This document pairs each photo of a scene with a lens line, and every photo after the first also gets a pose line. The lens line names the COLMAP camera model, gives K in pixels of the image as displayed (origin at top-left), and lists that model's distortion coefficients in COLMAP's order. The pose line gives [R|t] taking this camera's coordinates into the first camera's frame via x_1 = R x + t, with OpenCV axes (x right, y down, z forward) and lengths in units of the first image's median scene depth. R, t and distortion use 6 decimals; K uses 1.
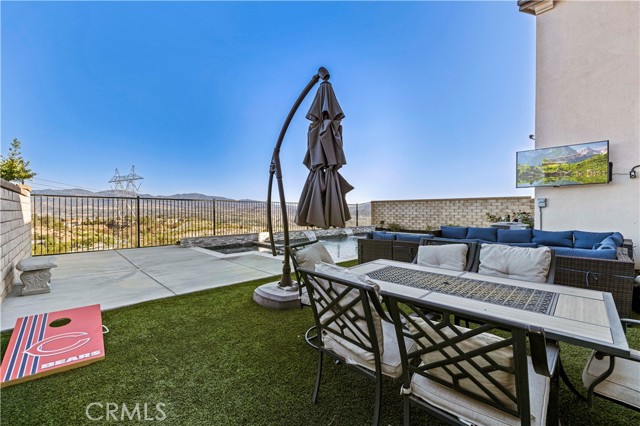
lens RADIAL K [[276.0, 0, 321.8], [0, 276.0, 212.9], [0, 0, 1]] dist [0.001817, 0.000485]
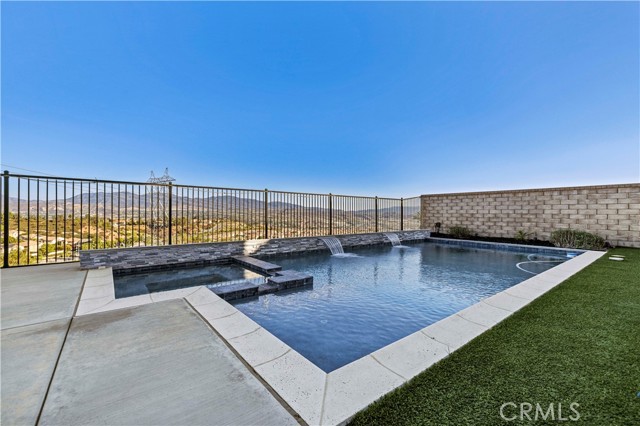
lens RADIAL K [[276.0, 0, 319.3], [0, 276.0, 212.3], [0, 0, 1]] dist [0.001817, 0.000485]
pose [[0.993697, 0.004069, -0.112029, -0.003131], [-0.005197, 0.999939, -0.009781, 0.012605], [0.111983, 0.010302, 0.993657, 0.319707]]
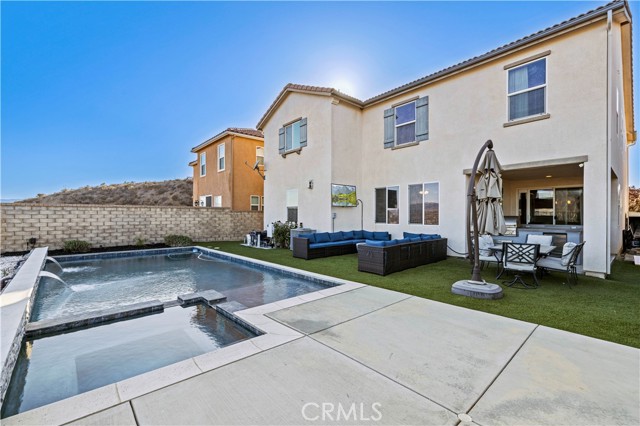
lens RADIAL K [[276.0, 0, 318.5], [0, 276.0, 212.8], [0, 0, 1]] dist [0.001817, 0.000485]
pose [[0.038710, 0.006082, 0.999232, -0.396544], [0.008756, 0.999941, -0.006426, -0.018832], [-0.999212, 0.008998, 0.038655, 0.456836]]
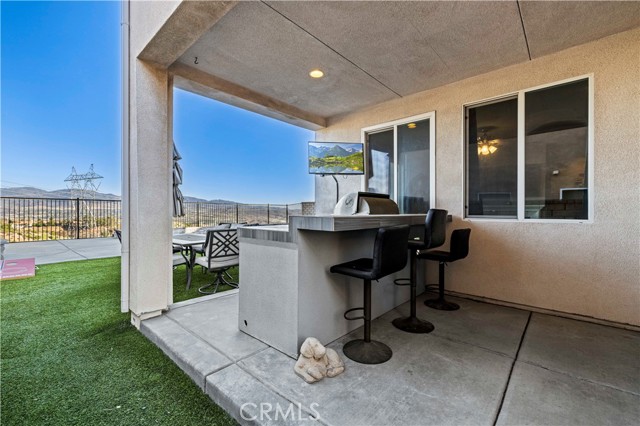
lens RADIAL K [[276.0, 0, 322.3], [0, 276.0, 211.8], [0, 0, 1]] dist [0.001817, 0.000485]
pose [[0.995742, -0.001252, 0.092180, 0.196602], [0.001724, 0.999986, -0.005041, 0.005318], [-0.092173, 0.005179, 0.995730, -0.213521]]
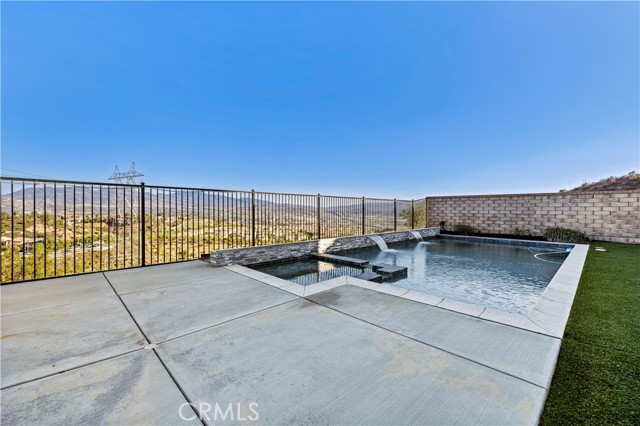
lens RADIAL K [[276.0, 0, 319.3], [0, 276.0, 211.8], [0, 0, 1]] dist [0.001817, 0.000485]
pose [[0.999976, 0.002990, -0.006320, -0.160350], [-0.002983, 0.999995, 0.001058, 0.001478], [0.006323, -0.001039, 0.999979, 0.232140]]
